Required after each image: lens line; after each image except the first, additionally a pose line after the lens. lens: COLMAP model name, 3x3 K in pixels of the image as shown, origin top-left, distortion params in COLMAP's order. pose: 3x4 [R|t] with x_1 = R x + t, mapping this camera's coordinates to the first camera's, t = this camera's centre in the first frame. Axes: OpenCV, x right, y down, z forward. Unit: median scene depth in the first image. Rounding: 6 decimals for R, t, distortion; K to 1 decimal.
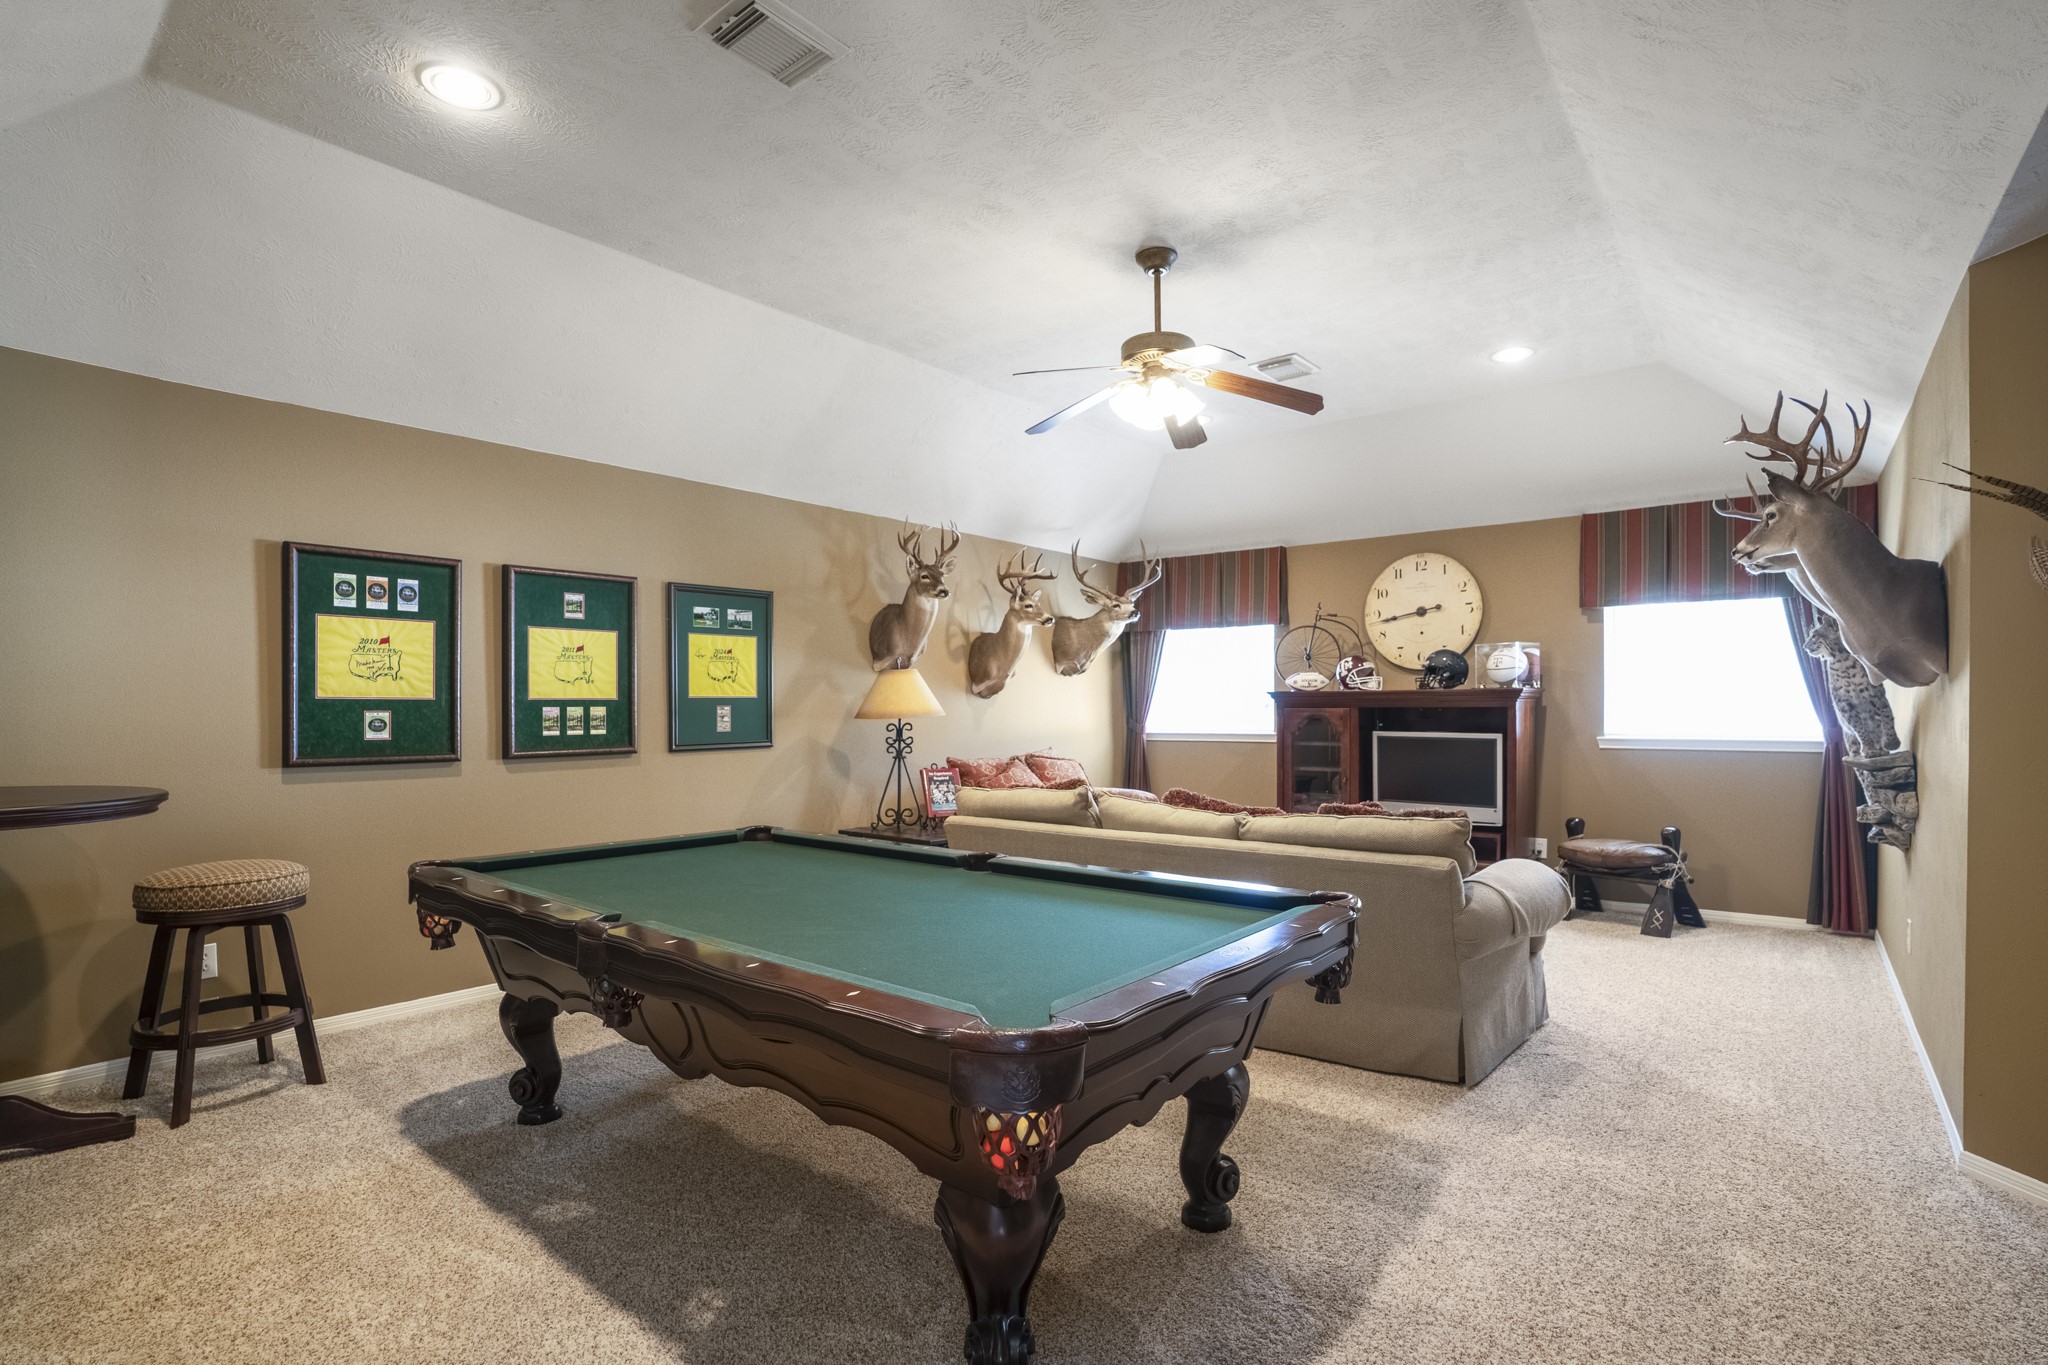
lens RADIAL K [[958.9, 0, 1024.5], [0, 958.9, 712.6], [0, 0, 1]] dist [-0.079077, 0.032576]
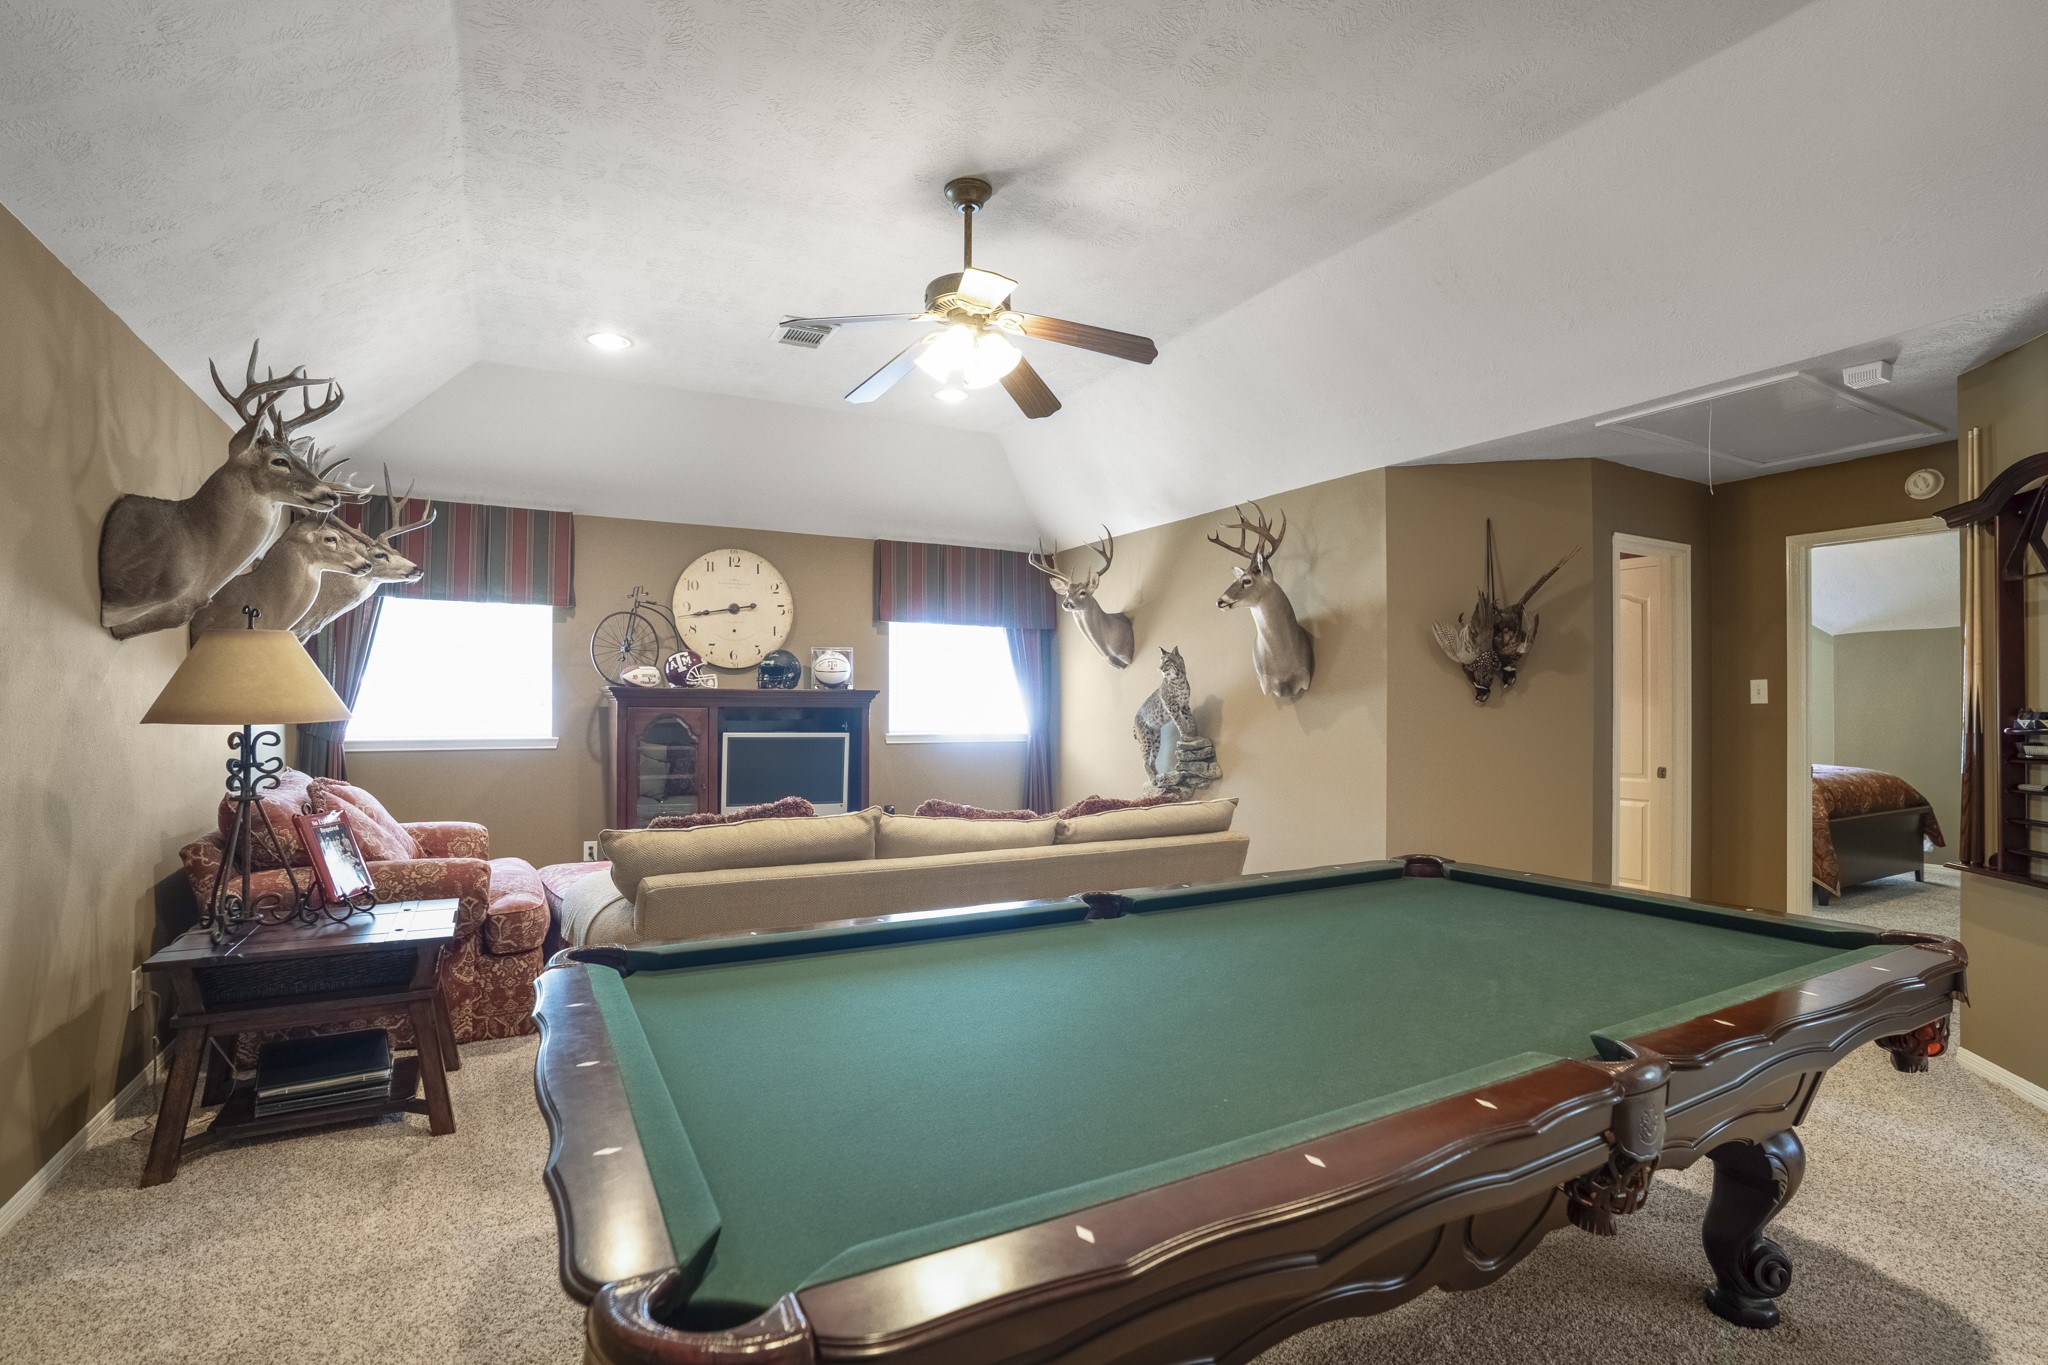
lens RADIAL K [[958.9, 0, 1024.5], [0, 958.9, 712.6], [0, 0, 1]] dist [-0.079077, 0.032576]
pose [[0.381620, 0.001161, 0.924318, -0.464949], [0.001220, 0.999998, -0.001759, 0.002168], [-0.924318, 0.001799, 0.381618, 0.444808]]
